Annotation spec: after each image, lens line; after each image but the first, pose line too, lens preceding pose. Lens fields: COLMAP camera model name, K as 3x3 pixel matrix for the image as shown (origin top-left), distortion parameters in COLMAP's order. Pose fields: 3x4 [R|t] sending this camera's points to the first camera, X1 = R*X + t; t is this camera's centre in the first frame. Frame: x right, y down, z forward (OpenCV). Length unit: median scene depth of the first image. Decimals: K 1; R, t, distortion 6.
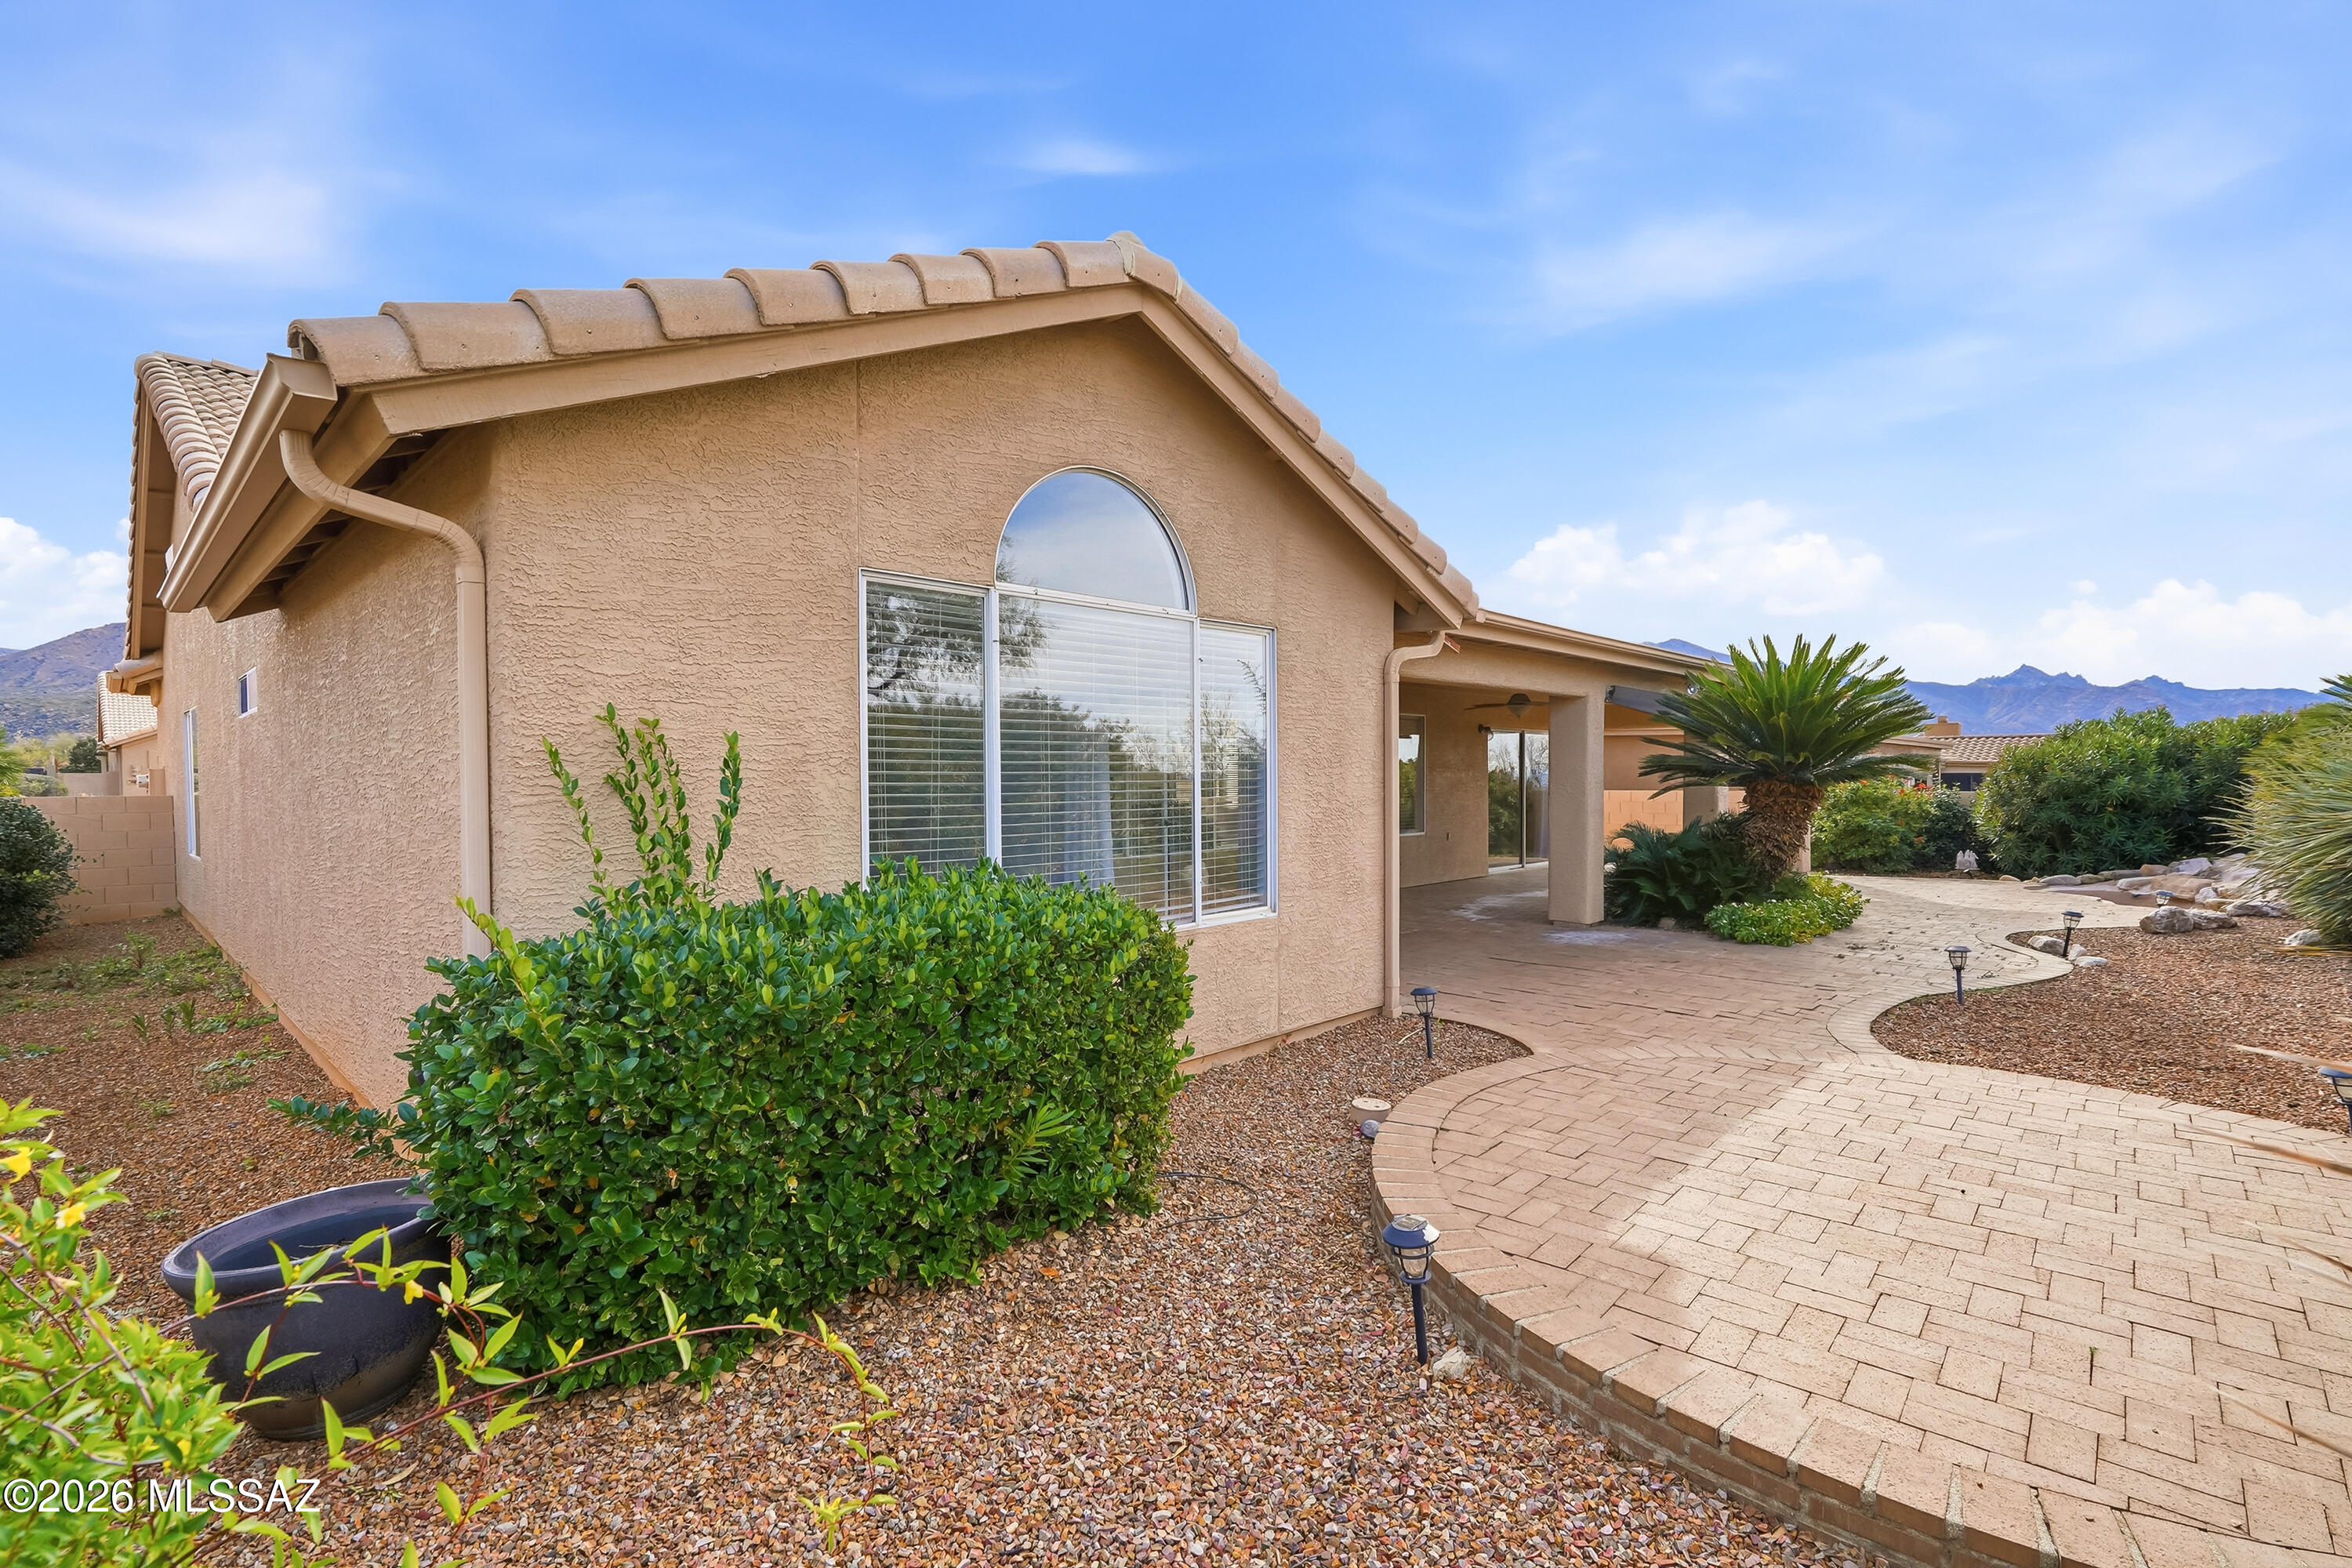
lens RADIAL K [[1074.8, 0, 1167.4], [0, 1074.8, 791.3], [0, 0, 1]] dist [-0.001537, 0.000108]
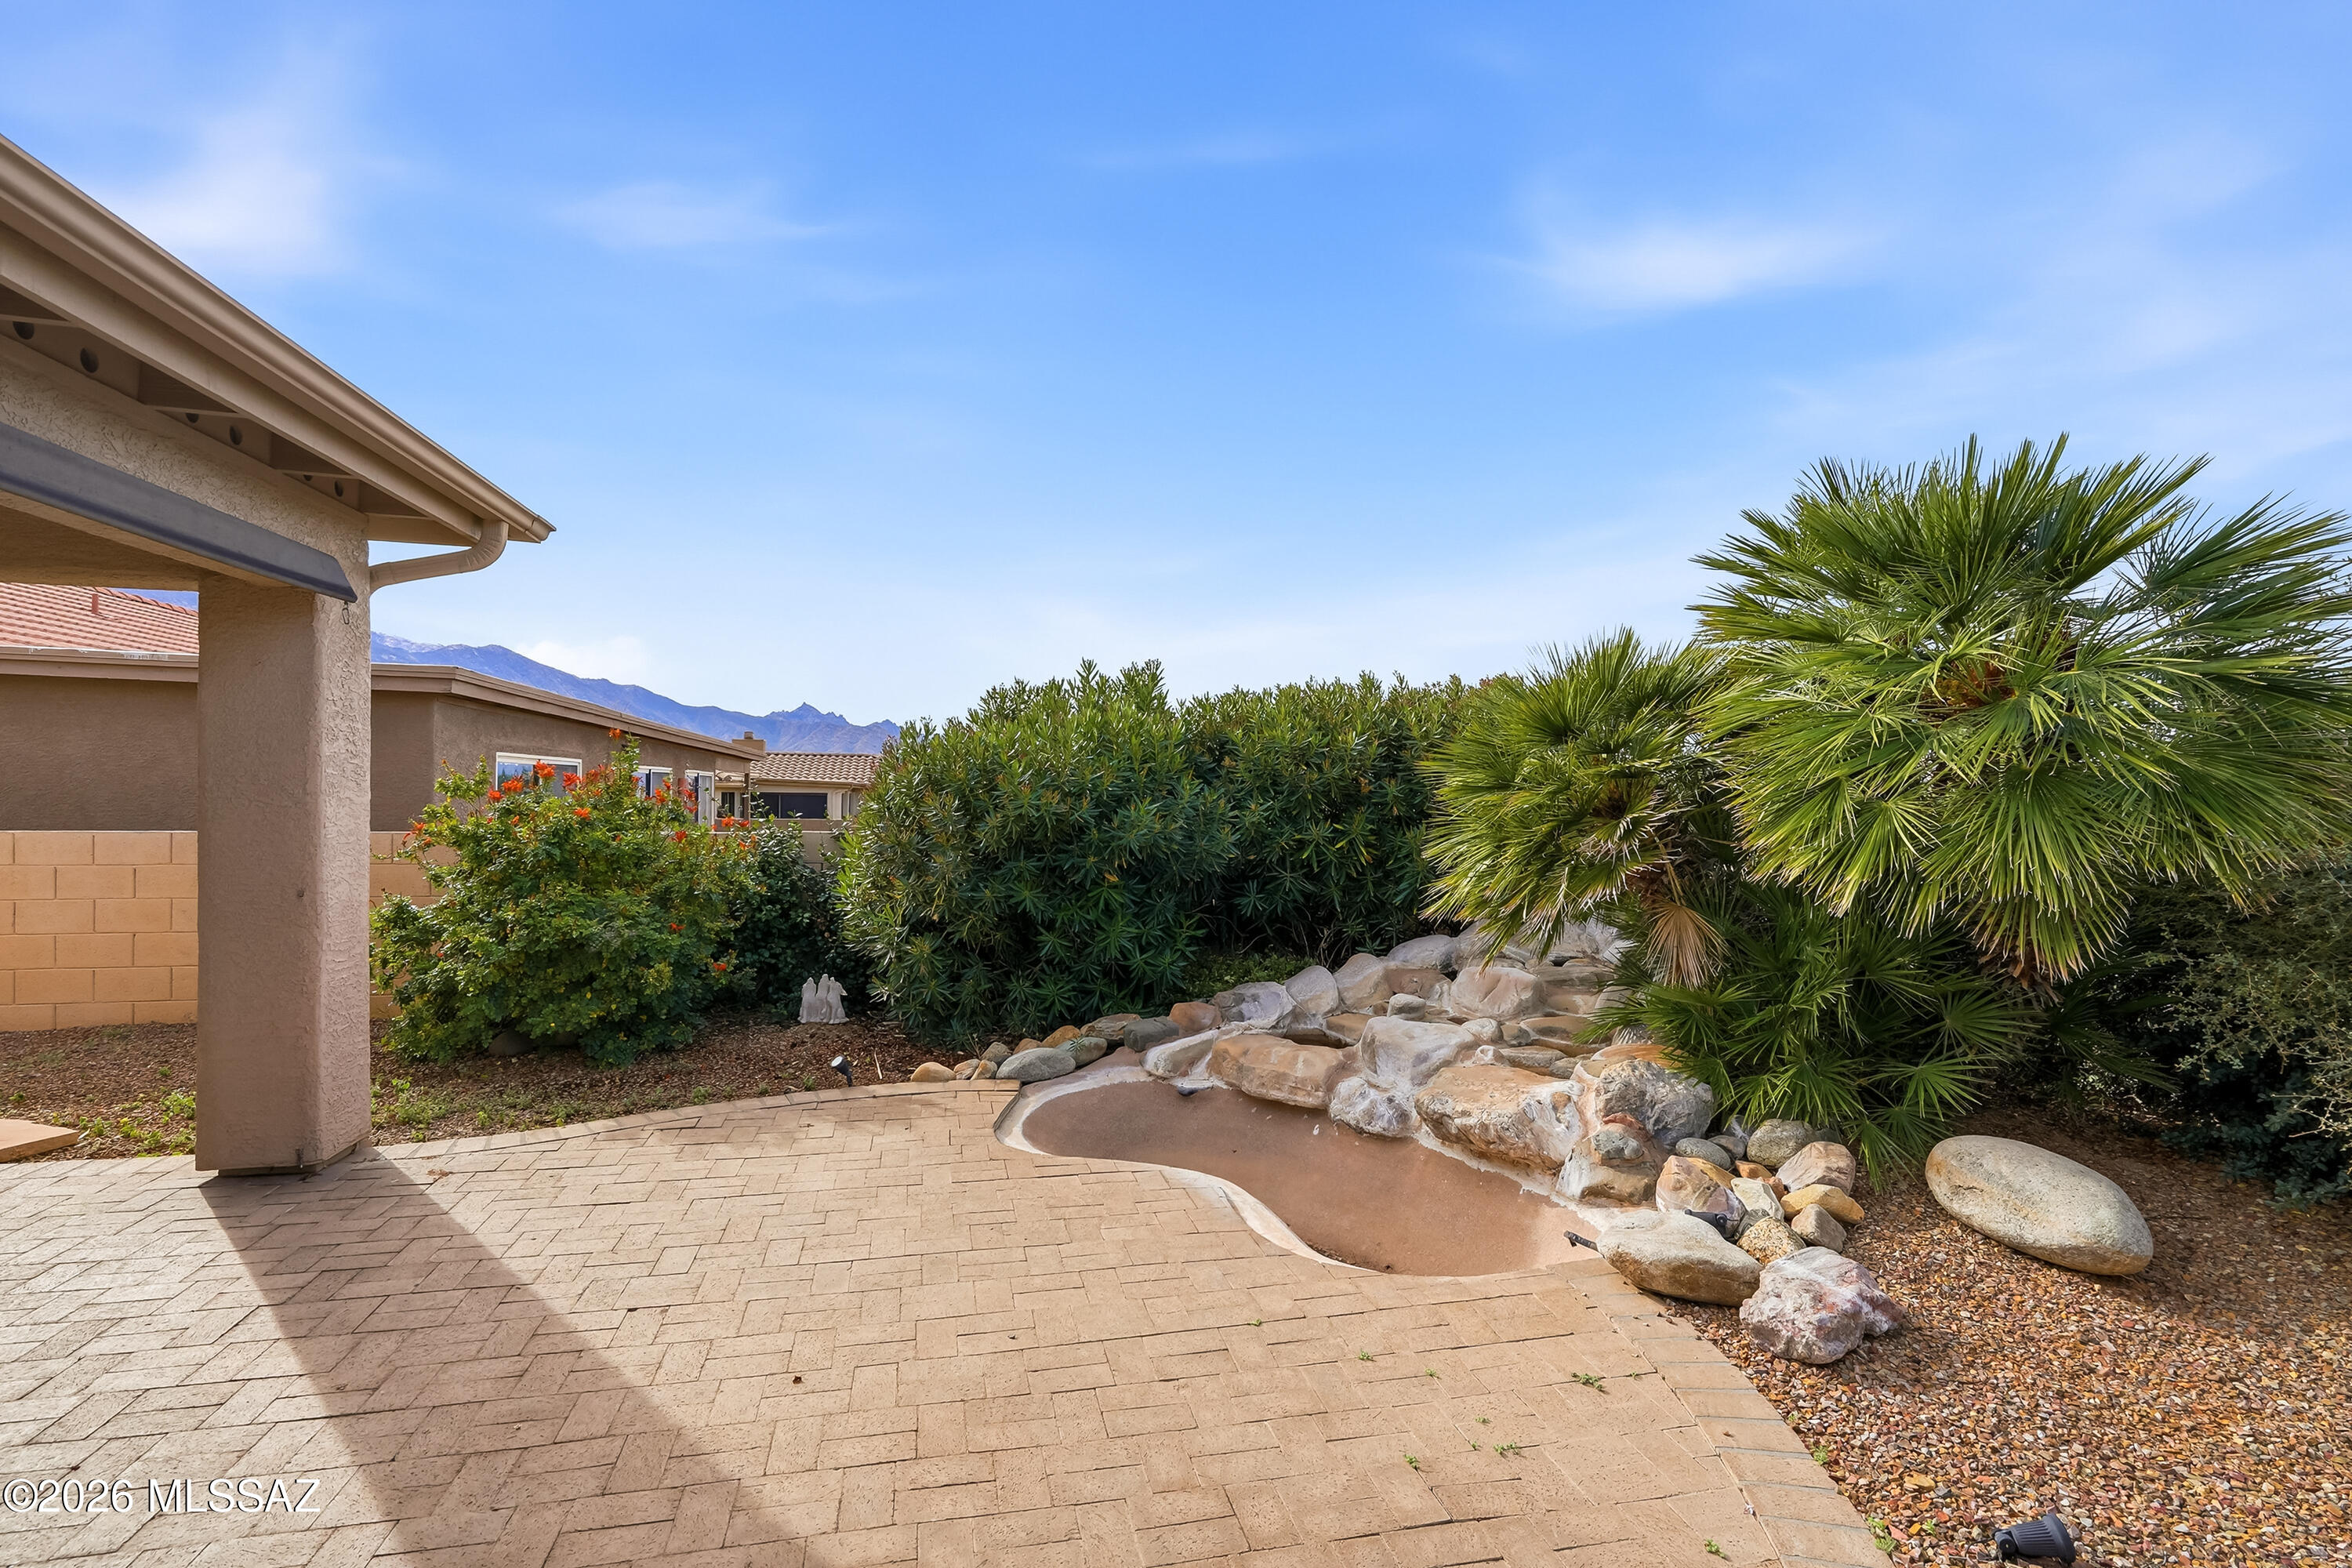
lens RADIAL K [[1074.8, 0, 1167.4], [0, 1074.8, 791.3], [0, 0, 1]] dist [-0.001537, 0.000108]
pose [[0.539124, 0.015037, 0.842092, 0.493096], [-0.000322, 0.999844, -0.017648, -0.010088], [-0.842226, 0.009243, 0.539045, 0.702715]]
